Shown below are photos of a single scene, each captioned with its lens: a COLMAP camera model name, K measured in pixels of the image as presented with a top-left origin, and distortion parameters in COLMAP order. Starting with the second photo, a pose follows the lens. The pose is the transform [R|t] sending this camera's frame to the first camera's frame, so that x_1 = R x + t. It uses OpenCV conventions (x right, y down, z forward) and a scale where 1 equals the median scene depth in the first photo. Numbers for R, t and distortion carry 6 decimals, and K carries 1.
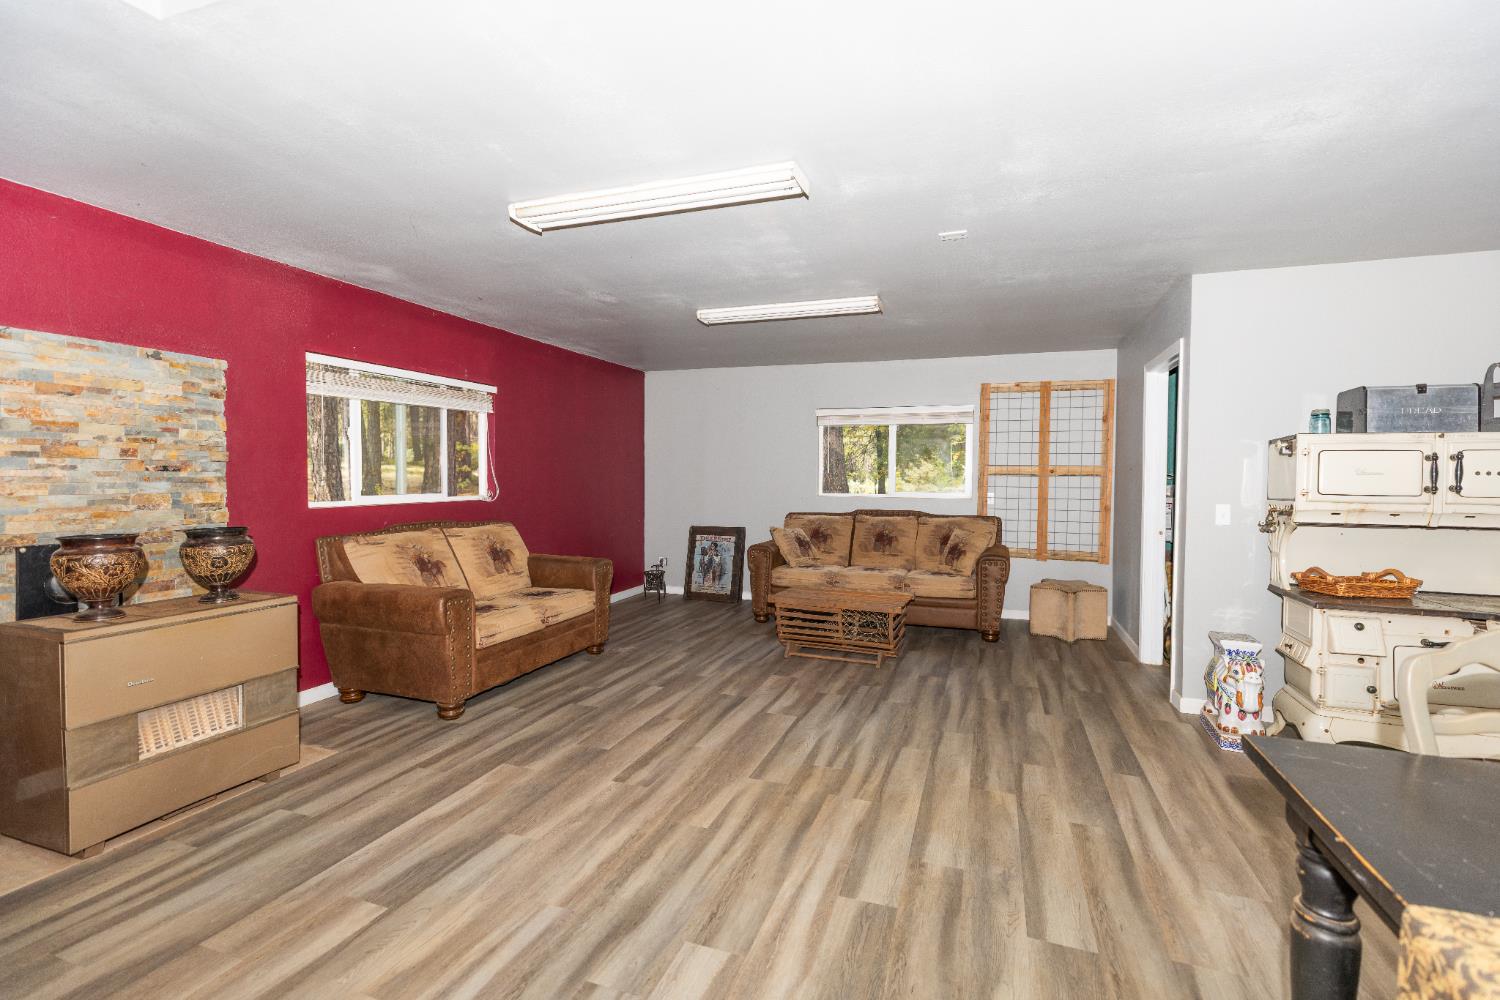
lens RADIAL K [[665.4, 0, 752.8], [0, 665.4, 495.0], [0, 0, 1]] dist [0.001899, -0.000184]
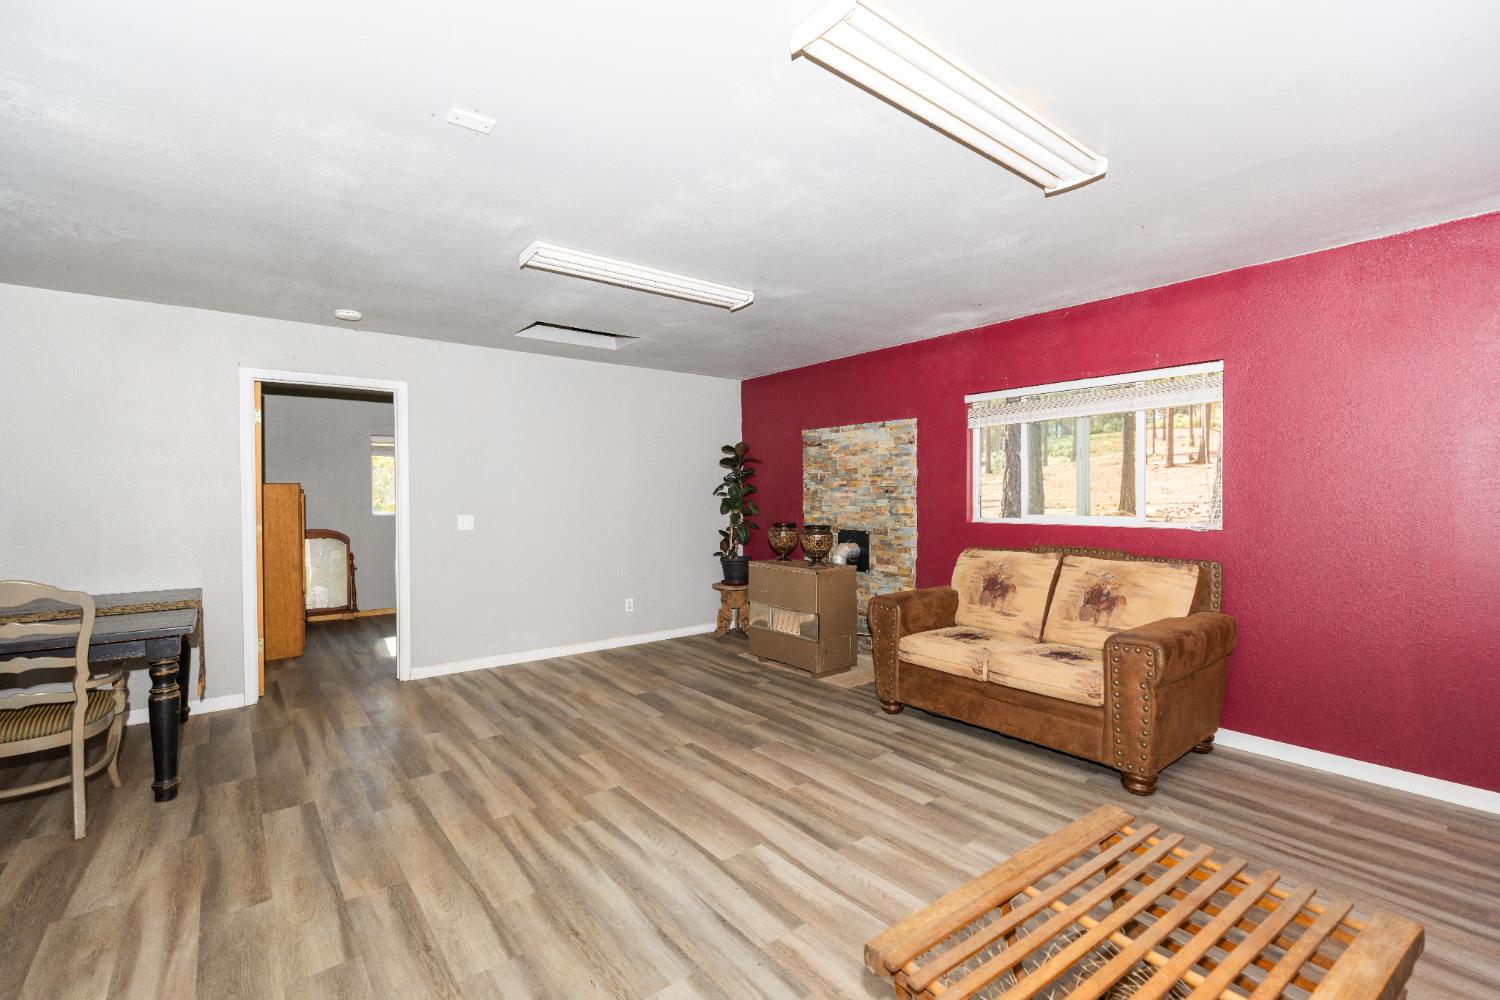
lens RADIAL K [[665.4, 0, 752.8], [0, 665.4, 495.0], [0, 0, 1]] dist [0.001899, -0.000184]
pose [[-0.526251, -0.002555, -0.850326, 0.740795], [-0.023356, 0.999662, 0.011451, -0.043475], [0.850009, 0.025887, -0.526132, 1.652605]]
